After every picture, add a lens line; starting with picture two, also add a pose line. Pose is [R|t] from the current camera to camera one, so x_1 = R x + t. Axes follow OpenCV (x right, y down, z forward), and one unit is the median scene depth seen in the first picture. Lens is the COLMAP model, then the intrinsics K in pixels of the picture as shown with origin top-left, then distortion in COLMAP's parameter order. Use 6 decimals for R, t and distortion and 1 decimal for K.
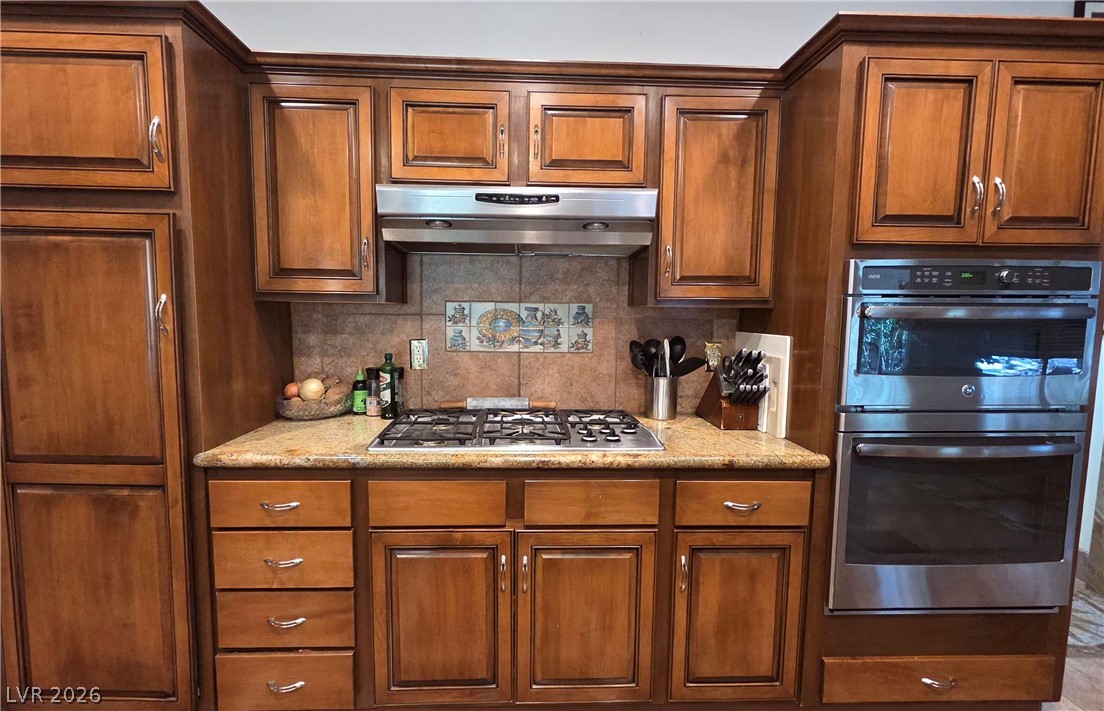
lens RADIAL K [[517.4, 0, 539.1], [0, 517.4, 358.2], [0, 0, 1]] dist [0.002651, -0.000092]
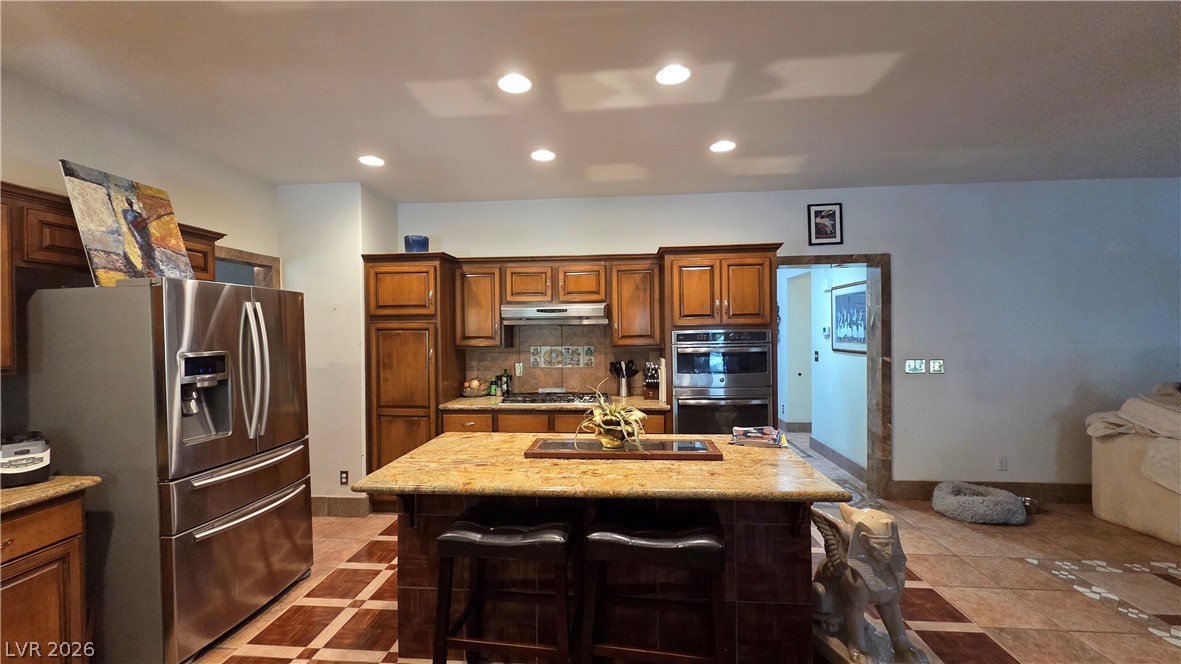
lens RADIAL K [[482.1, 0, 584.8], [0, 482.1, 335.8], [0, 0, 1]] dist [0.003178, -0.000065]
pose [[0.992788, -0.022373, -0.117780, 0.385169], [0.012389, 0.996319, -0.084829, 0.035944], [0.119244, 0.082758, 0.989410, -1.335852]]
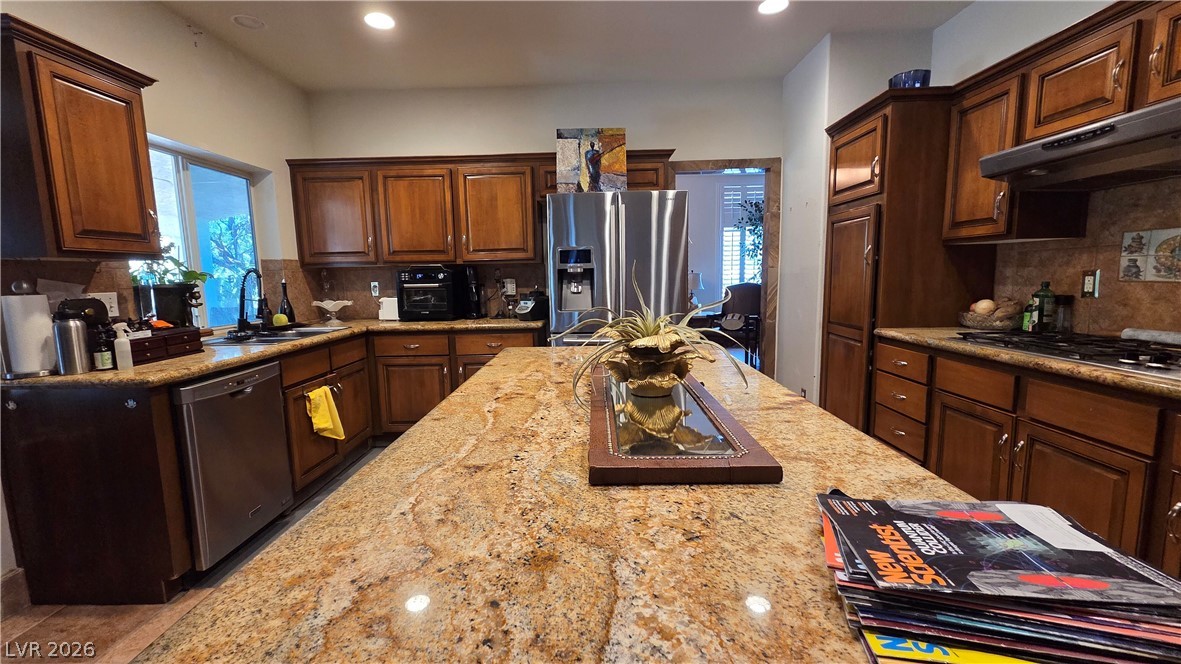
lens RADIAL K [[482.1, 0, 584.8], [0, 482.1, 335.8], [0, 0, 1]] dist [0.003178, -0.000065]
pose [[-0.046665, 0.114724, -0.992301, 1.020237], [-0.072443, 0.990379, 0.117909, 0.069790], [0.996280, 0.077387, -0.037905, -0.006742]]
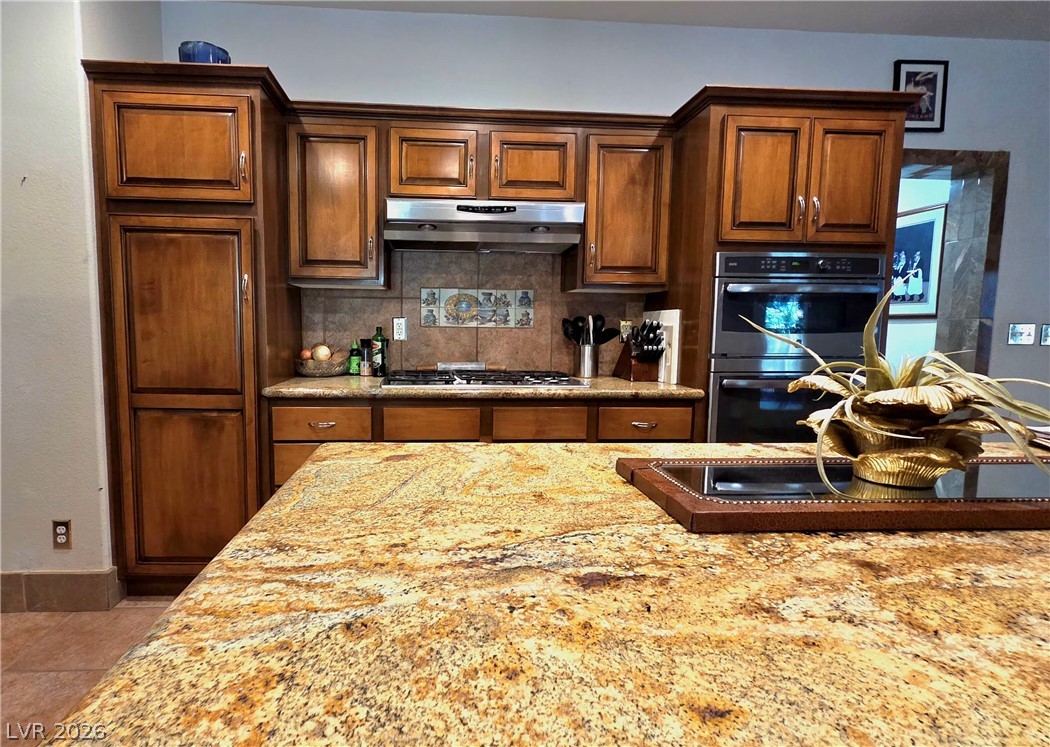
lens RADIAL K [[543.7, 0, 467.9], [0, 543.7, 376.4], [0, 0, 1]] dist [0.000815, 0.000483]
pose [[0.999517, -0.003937, 0.030841, -0.128024], [0.003835, 0.999987, 0.003347, 0.130427], [-0.030854, -0.003227, 0.999519, -0.440593]]
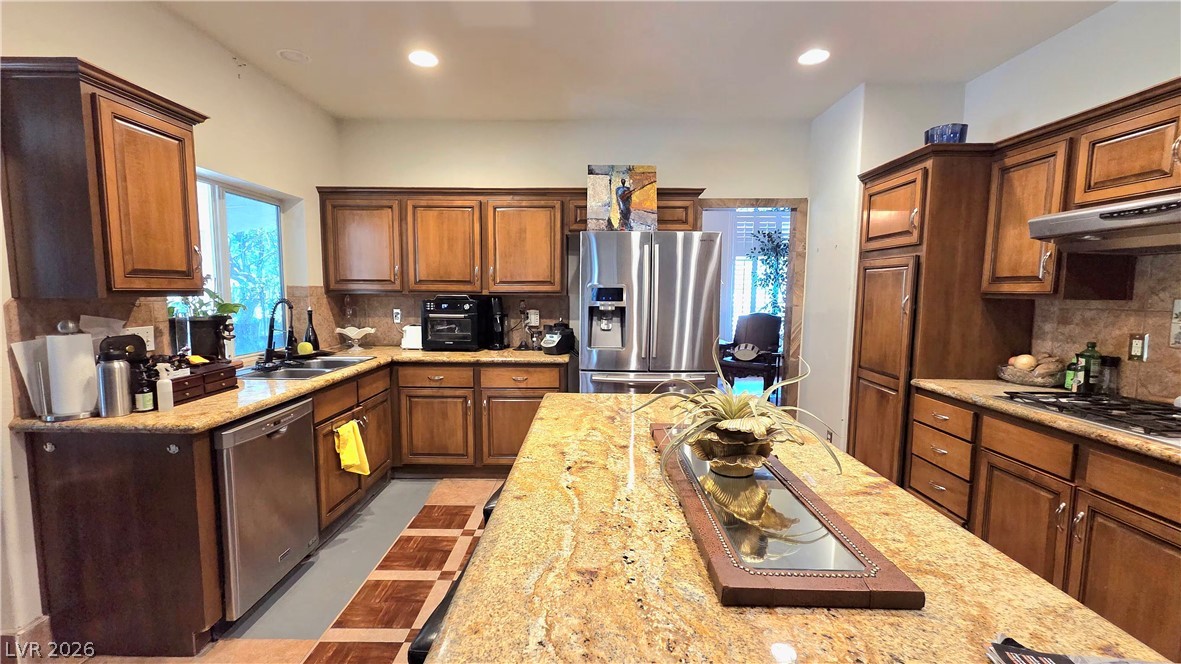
lens RADIAL K [[482.1, 0, 584.8], [0, 482.1, 335.8], [0, 0, 1]] dist [0.003178, -0.000065]
pose [[-0.042460, 0.082302, -0.995703, 1.003537], [-0.100829, 0.991160, 0.086226, -0.002773], [0.993997, 0.104057, -0.033787, -0.140417]]
